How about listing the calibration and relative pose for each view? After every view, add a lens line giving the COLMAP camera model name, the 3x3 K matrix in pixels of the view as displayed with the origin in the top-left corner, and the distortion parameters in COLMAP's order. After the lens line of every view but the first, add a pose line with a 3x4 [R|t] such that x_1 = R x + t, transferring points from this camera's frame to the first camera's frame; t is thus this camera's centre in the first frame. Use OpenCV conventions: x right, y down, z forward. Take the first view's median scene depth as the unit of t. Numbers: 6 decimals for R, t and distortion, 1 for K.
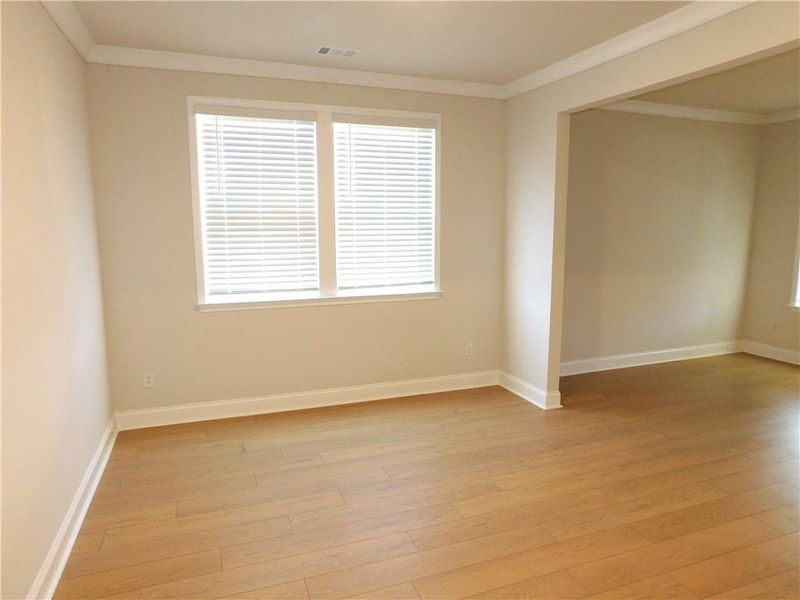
lens RADIAL K [[522.0, 0, 400.0], [0, 522.0, 300.0], [0, 0, 1]] dist [-0.025893, 0.000052]
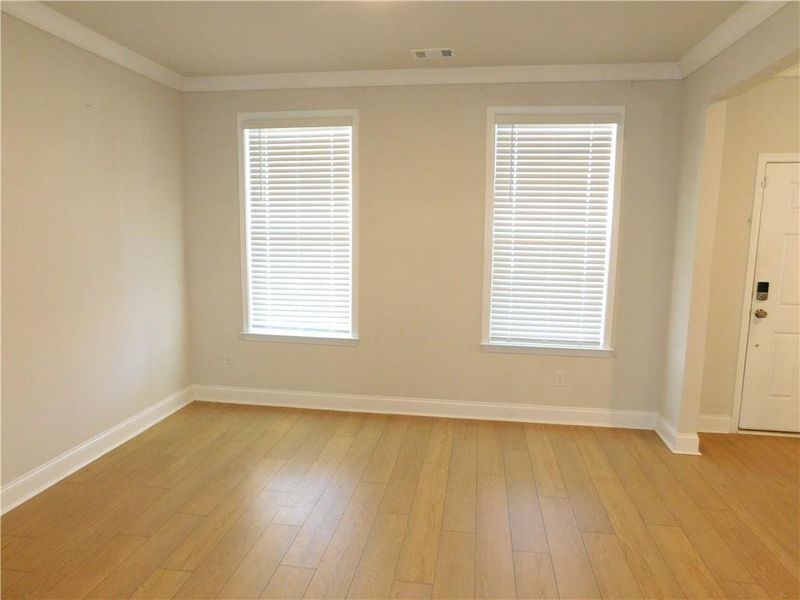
lens RADIAL K [[532.4, 0, 400.0], [0, 532.4, 300.0], [0, 0, 1]] dist [-0.078397, 0.069076]
pose [[0.874122, 0.078858, -0.479262, 0.455998], [-0.085404, 0.996313, 0.008166, -0.026958], [0.478139, 0.033793, 0.877634, 0.170266]]
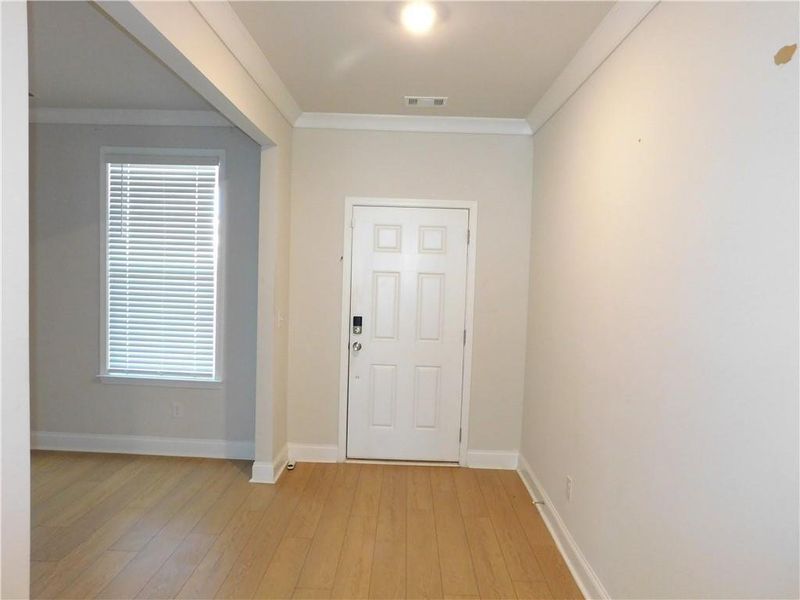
lens RADIAL K [[537.8, 0, 400.0], [0, 537.8, 300.0], [0, 0, 1]] dist [-0.045270, 0.000136]
pose [[0.931277, 0.052089, -0.360570, 0.570461], [-0.088179, 0.992526, -0.084364, -0.033458], [0.353481, 0.110361, 0.928909, 0.212175]]
